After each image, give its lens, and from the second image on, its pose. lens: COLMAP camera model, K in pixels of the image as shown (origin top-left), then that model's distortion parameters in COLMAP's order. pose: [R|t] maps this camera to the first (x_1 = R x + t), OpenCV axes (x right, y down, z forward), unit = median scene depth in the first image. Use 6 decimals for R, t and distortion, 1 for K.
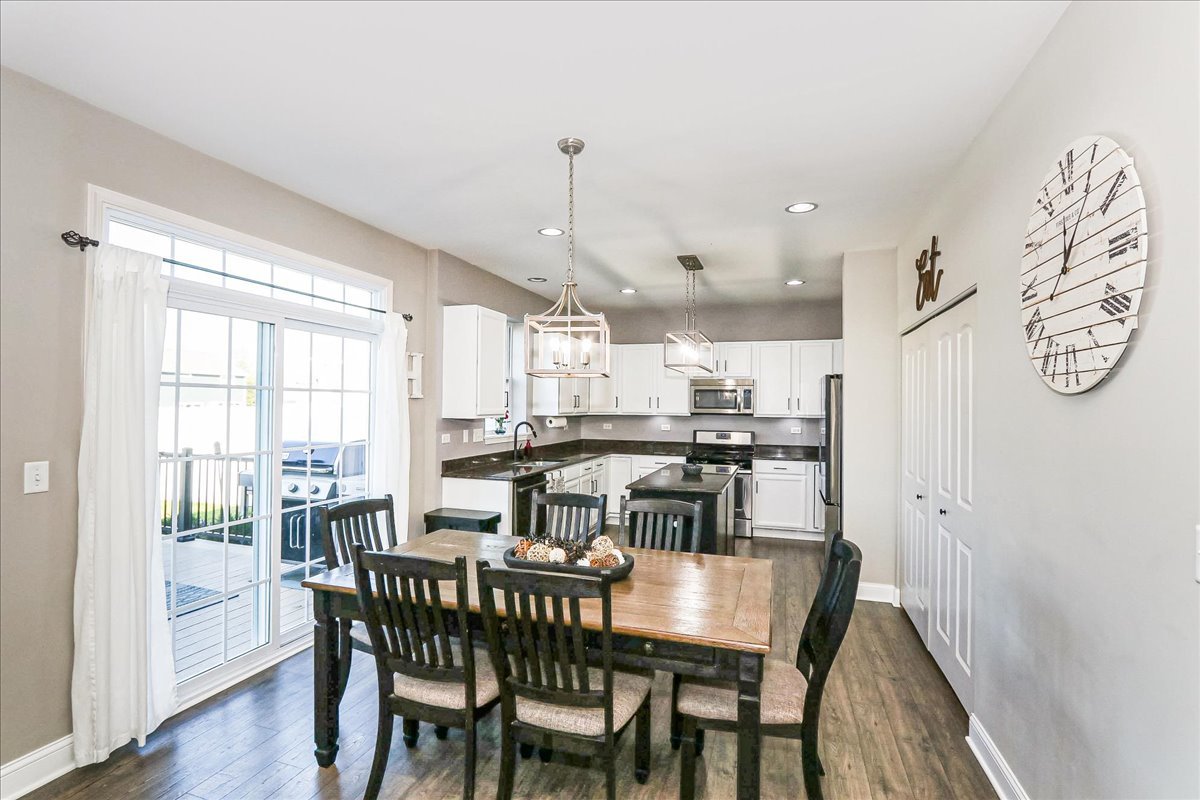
lens RADIAL K [[535.3, 0, 596.7], [0, 535.3, 399.5], [0, 0, 1]] dist [-0.002842, -0.000168]
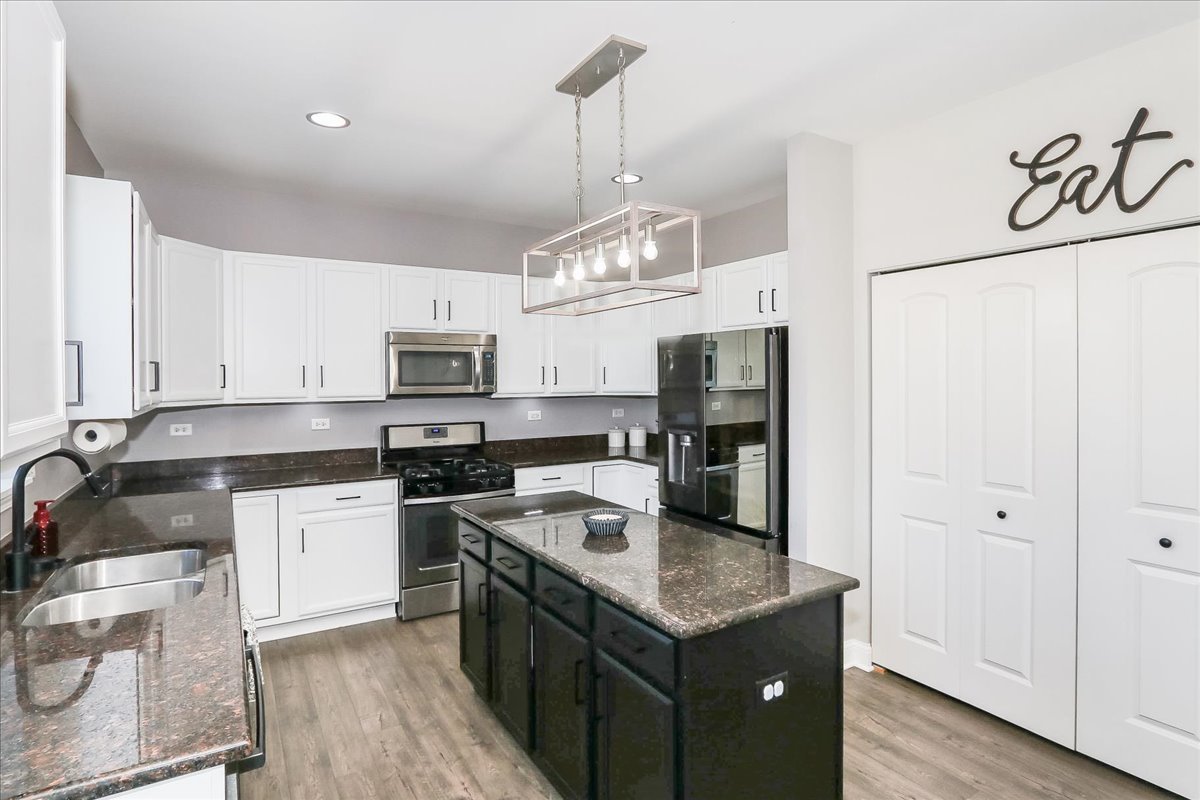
lens RADIAL K [[610.4, 0, 601.1], [0, 610.4, 386.9], [0, 0, 1]] dist [0.008549, -0.000099]
pose [[0.647633, -0.019874, 0.761693, -0.152799], [0.000404, 0.999669, 0.025740, 0.002211], [-0.761952, -0.016363, 0.647426, 0.456986]]
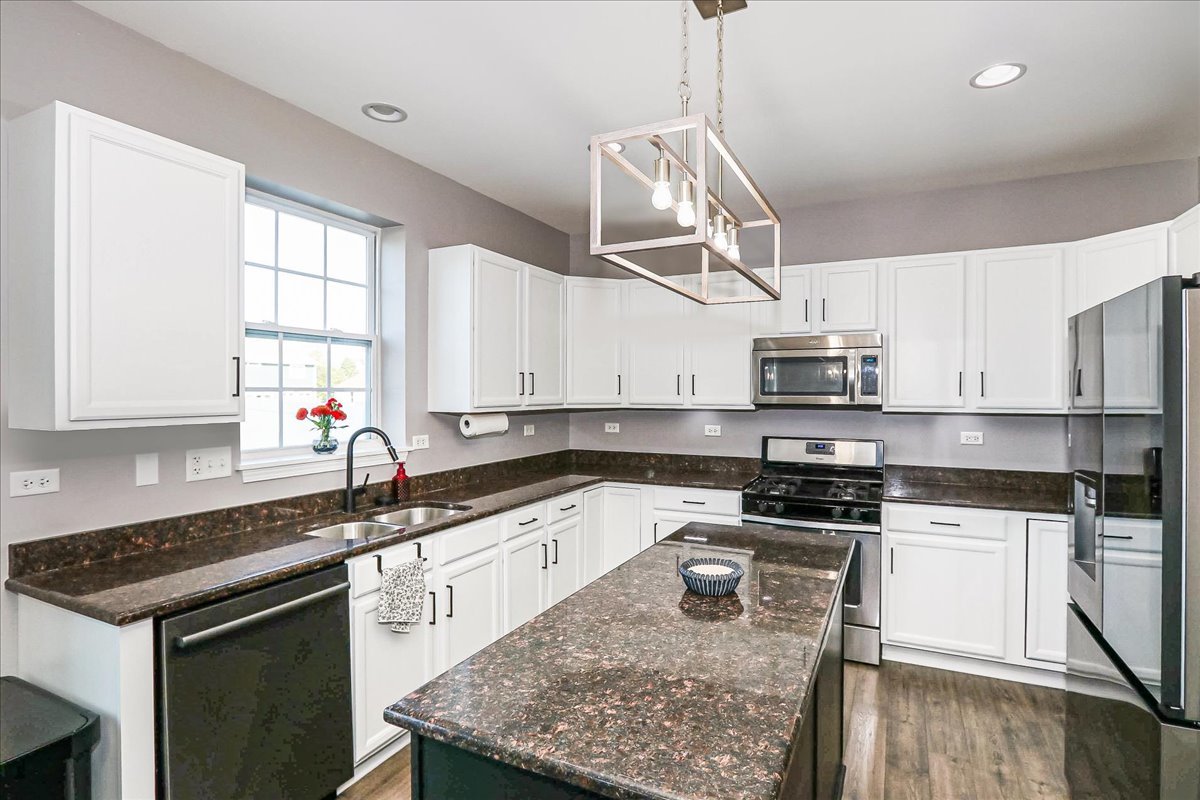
lens RADIAL K [[610.4, 0, 625.3], [0, 610.4, 392.0], [0, 0, 1]] dist [0.008549, -0.000099]
pose [[0.994744, -0.007414, -0.102127, 0.115024], [0.008825, 0.999872, 0.013375, 0.005058], [0.102014, -0.014206, 0.994681, 0.416038]]
